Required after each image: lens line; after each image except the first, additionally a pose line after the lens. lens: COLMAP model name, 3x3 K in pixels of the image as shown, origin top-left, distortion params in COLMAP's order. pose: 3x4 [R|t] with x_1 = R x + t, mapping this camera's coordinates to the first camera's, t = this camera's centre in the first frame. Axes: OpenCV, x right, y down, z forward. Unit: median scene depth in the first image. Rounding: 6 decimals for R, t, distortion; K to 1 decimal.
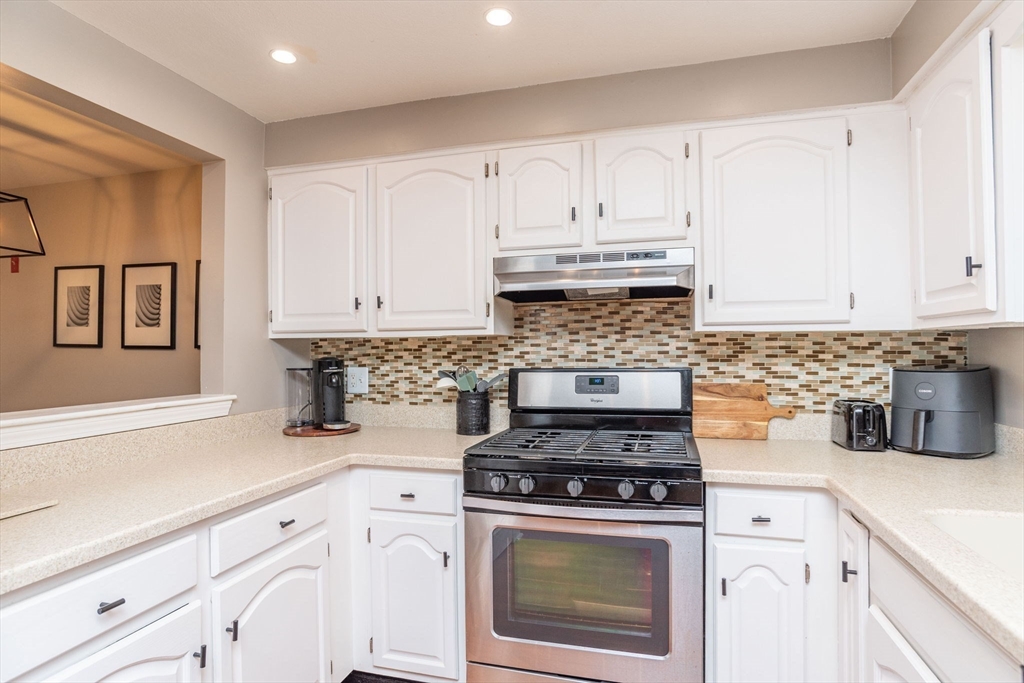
lens RADIAL K [[541.0, 0, 515.3], [0, 541.0, 346.6], [0, 0, 1]] dist [-0.050886, 0.021369]
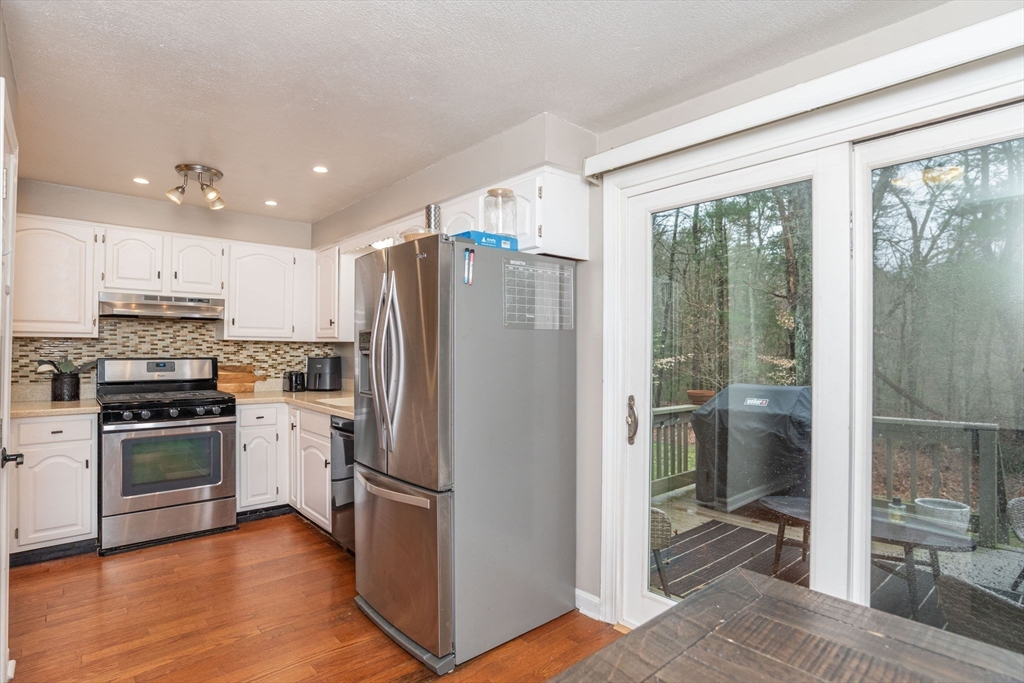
lens RADIAL K [[541.0, 0, 525.8], [0, 541.0, 348.5], [0, 0, 1]] dist [-0.050886, 0.021369]
pose [[0.536630, 0.013928, 0.843703, -0.730172], [-0.017410, 0.999834, -0.005432, -0.002092], [-0.843638, -0.011774, 0.536783, -1.026708]]
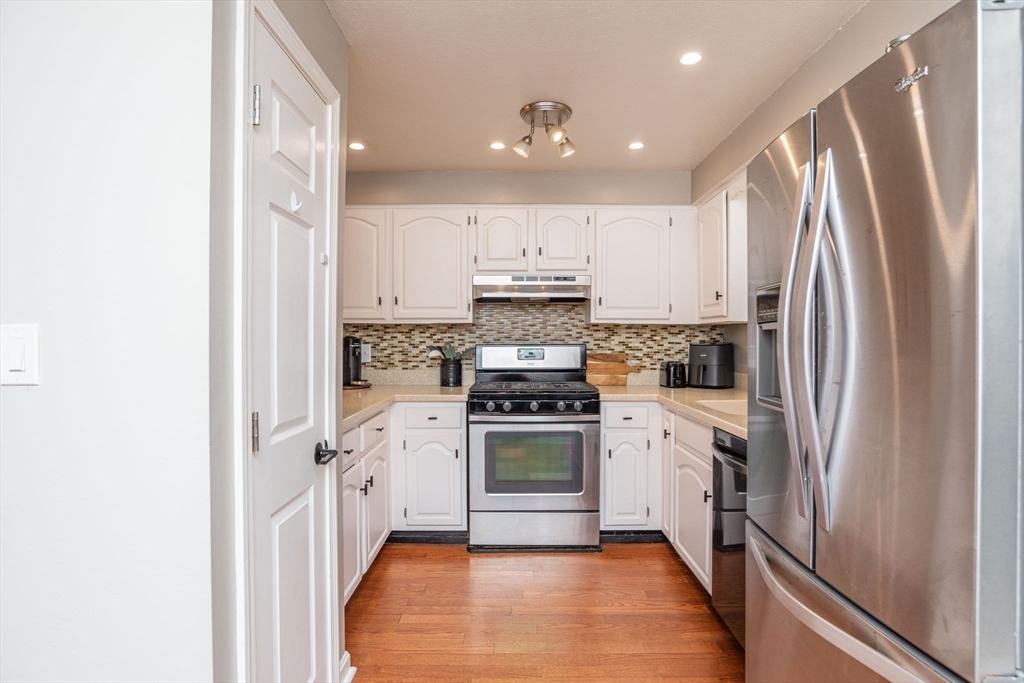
lens RADIAL K [[541.0, 0, 508.0], [0, 541.0, 348.6], [0, 0, 1]] dist [-0.050886, 0.021369]
pose [[0.964780, 0.004350, 0.263020, -0.374851], [-0.010088, 0.999740, 0.020471, 0.021598], [-0.262863, -0.022403, 0.964573, -0.613704]]
